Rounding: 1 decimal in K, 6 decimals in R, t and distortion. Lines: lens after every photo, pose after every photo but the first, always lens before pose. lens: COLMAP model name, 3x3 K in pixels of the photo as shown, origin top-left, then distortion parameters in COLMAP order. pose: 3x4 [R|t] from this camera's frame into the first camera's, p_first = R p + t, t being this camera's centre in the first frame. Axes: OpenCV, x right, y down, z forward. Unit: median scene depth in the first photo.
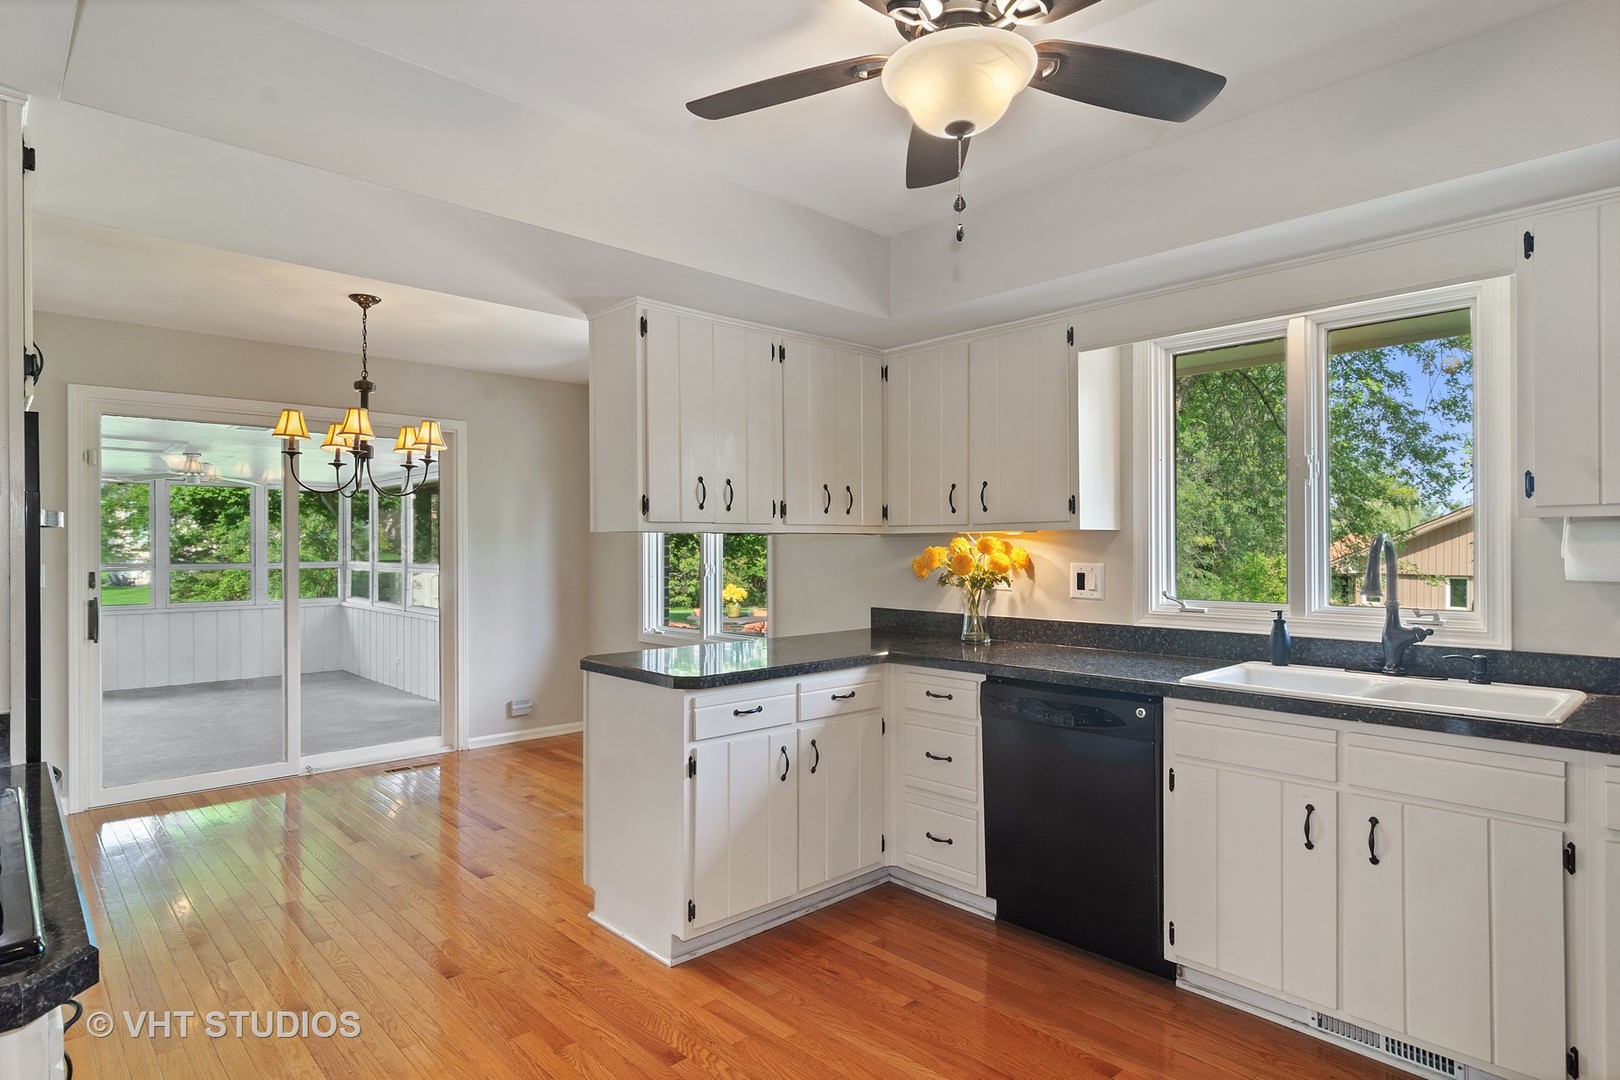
lens RADIAL K [[871.9, 0, 811.0], [0, 871.9, 541.2], [0, 0, 1]] dist [0.002446, 0.000213]
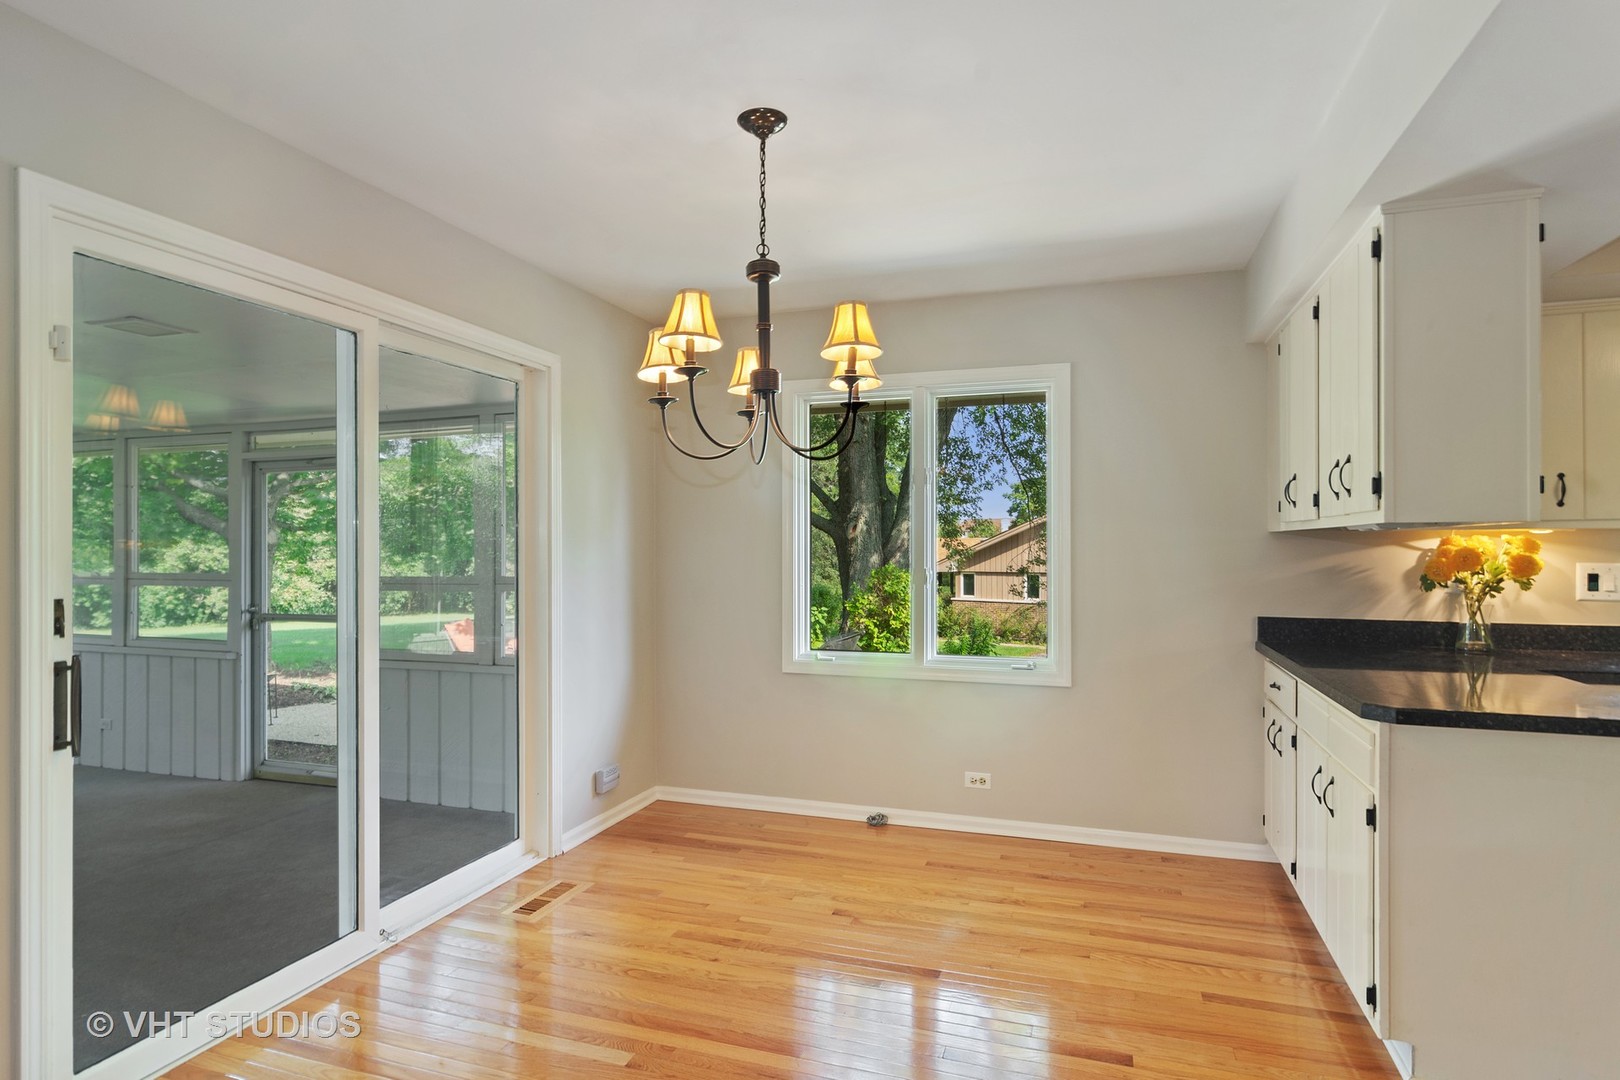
lens RADIAL K [[871.9, 0, 807.4], [0, 871.9, 546.2], [0, 0, 1]] dist [0.002446, 0.000213]
pose [[0.888802, -0.000365, 0.458291, -0.624915], [-0.001002, 0.999996, 0.002741, 0.005834], [-0.458290, -0.002896, 0.888798, 0.390124]]
